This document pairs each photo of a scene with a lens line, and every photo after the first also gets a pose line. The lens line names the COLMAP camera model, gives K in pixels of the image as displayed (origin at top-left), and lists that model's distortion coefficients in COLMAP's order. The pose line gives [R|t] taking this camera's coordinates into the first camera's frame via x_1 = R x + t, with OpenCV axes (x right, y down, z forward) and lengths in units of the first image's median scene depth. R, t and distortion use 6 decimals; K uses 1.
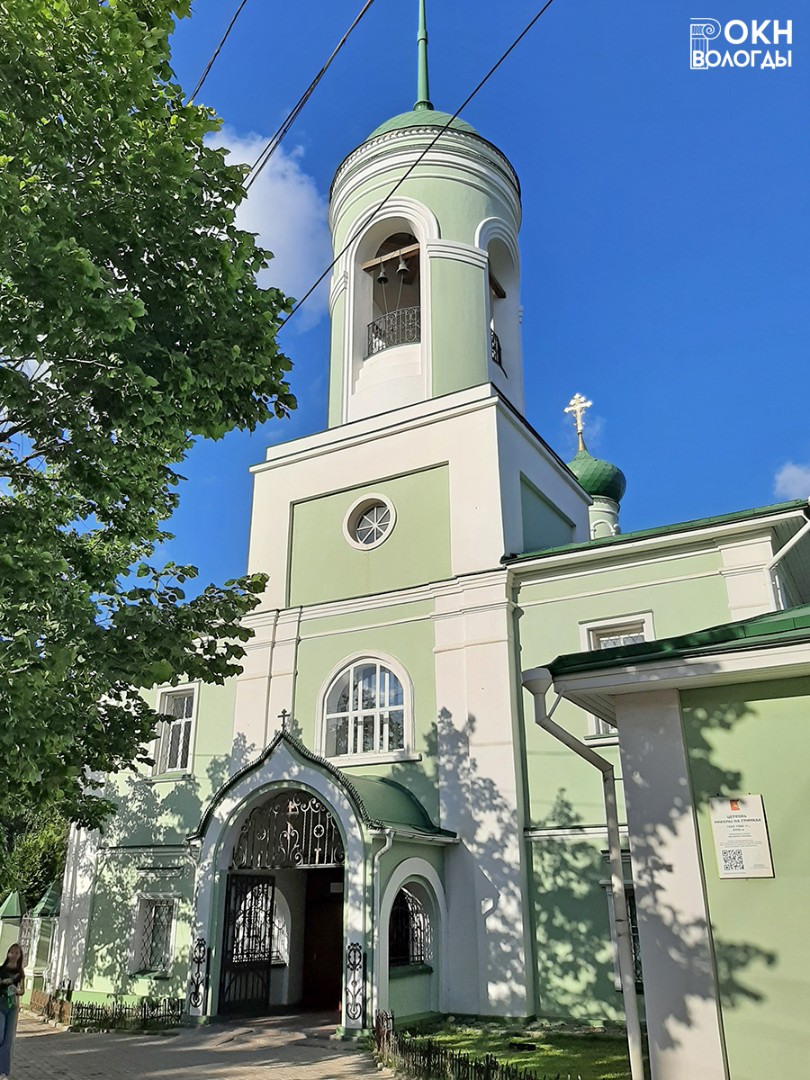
lens RADIAL K [[883.1, 0, 405.0], [0, 883.1, 540.0], [0, 0, 1]] dist [0.000005, -0.005314]
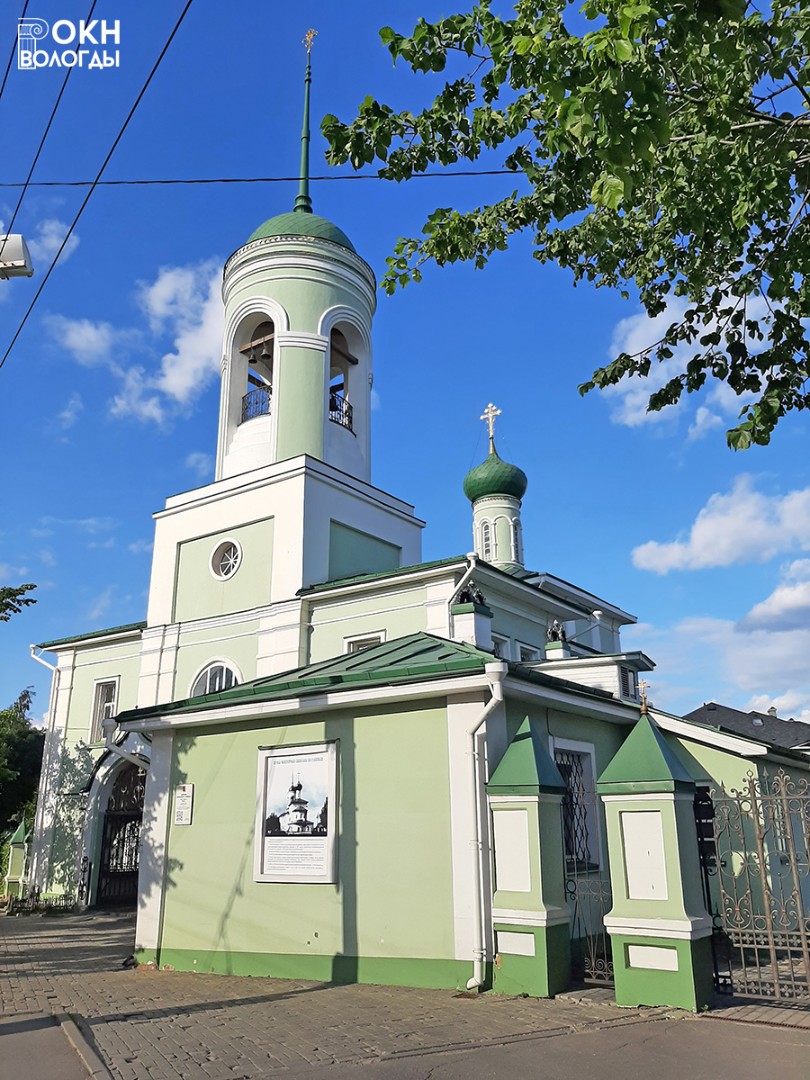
lens RADIAL K [[843.8, 0, 405.0], [0, 843.8, 540.0], [0, 0, 1]] dist [-0.003224, -0.004272]
pose [[0.995421, -0.037783, -0.087808, 0.348477], [0.043355, 0.997106, 0.062444, -0.119182], [0.085195, -0.065965, 0.994178, -0.266301]]
